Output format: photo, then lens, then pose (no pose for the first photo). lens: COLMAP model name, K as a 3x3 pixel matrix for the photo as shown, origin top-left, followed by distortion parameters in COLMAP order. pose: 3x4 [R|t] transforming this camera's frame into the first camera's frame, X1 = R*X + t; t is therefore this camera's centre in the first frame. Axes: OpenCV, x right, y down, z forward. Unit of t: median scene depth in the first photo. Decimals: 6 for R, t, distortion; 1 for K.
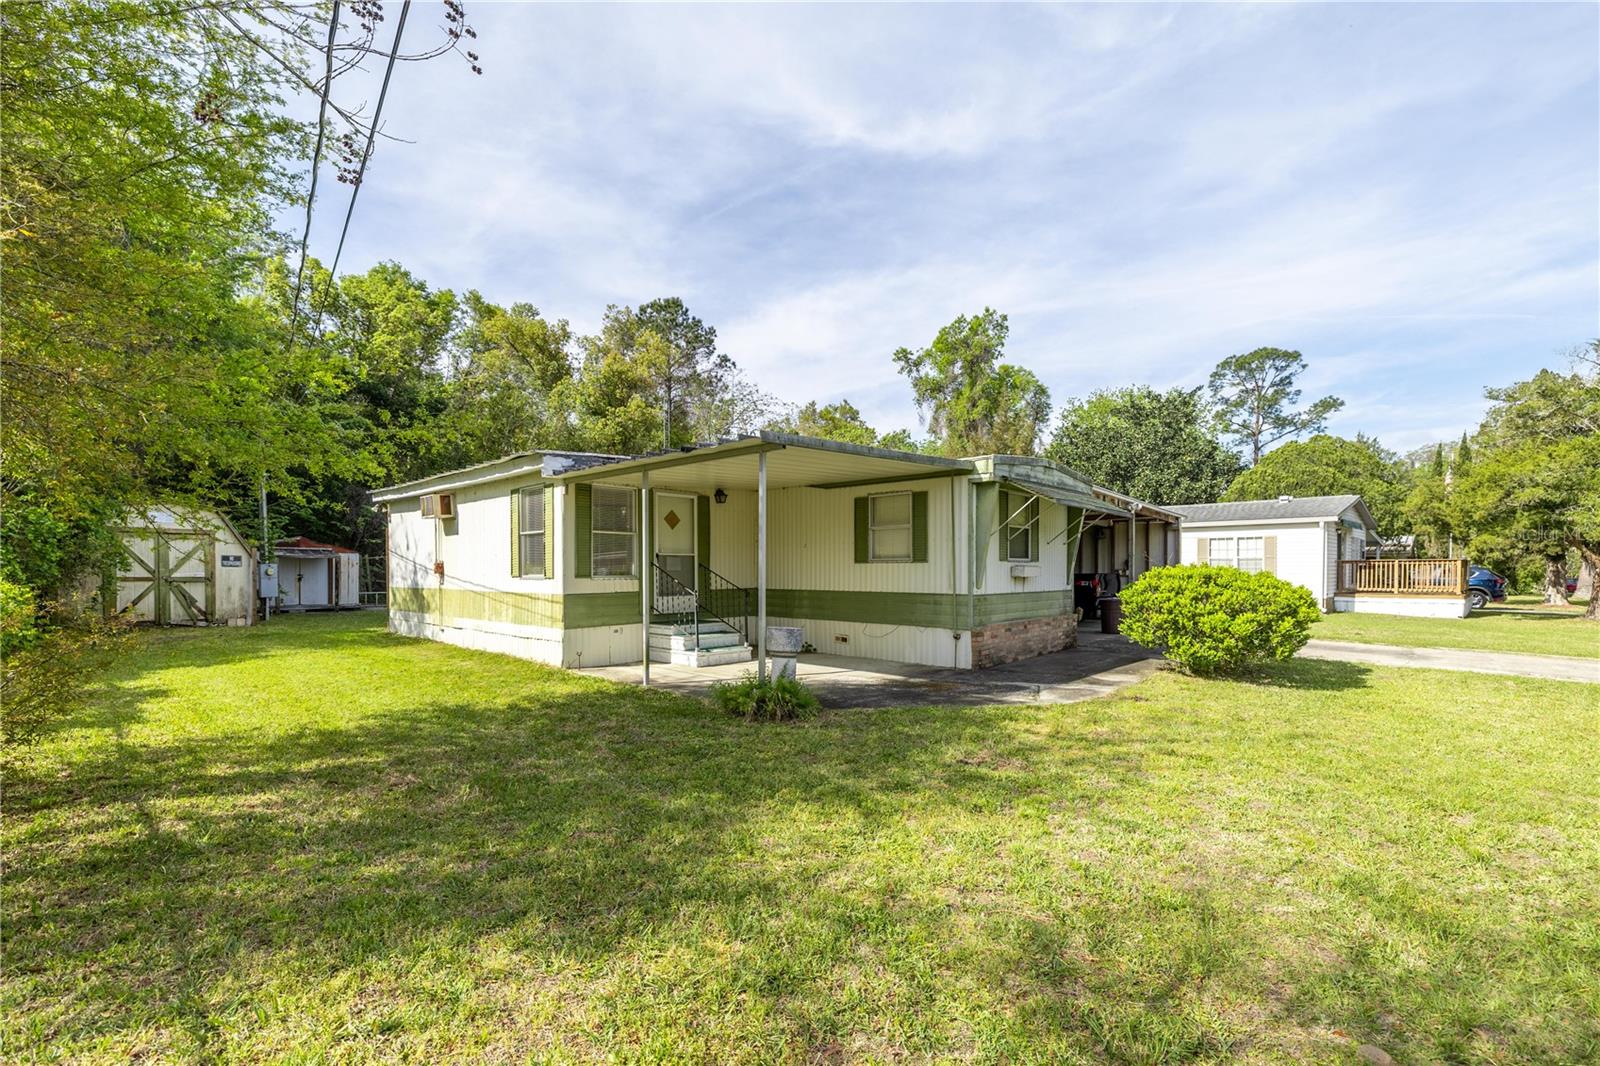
lens RADIAL K [[682.4, 0, 794.7], [0, 682.4, 544.4], [0, 0, 1]] dist [0.004416, 0.000313]
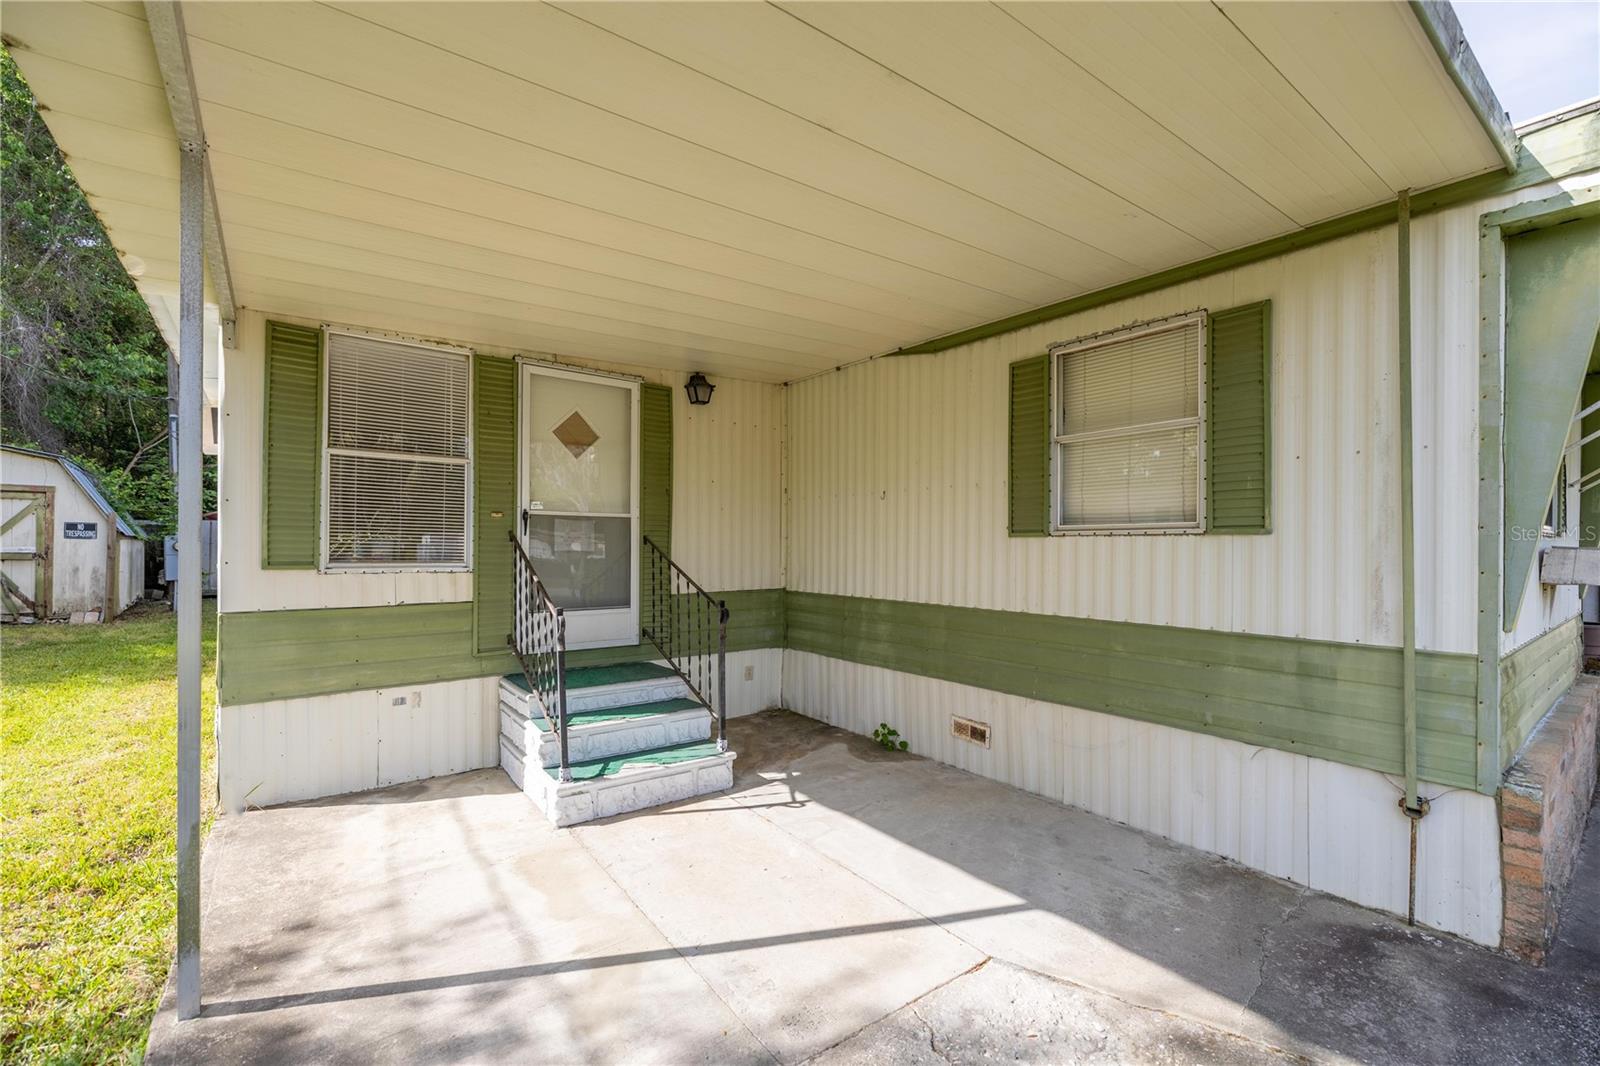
lens RADIAL K [[682.4, 0, 812.2], [0, 682.4, 537.6], [0, 0, 1]] dist [0.004416, 0.000313]
pose [[0.990385, 0.006237, -0.138198, 0.032522], [-0.003121, 0.999736, 0.022750, 0.019979], [0.138304, -0.022100, 0.990143, 0.614430]]
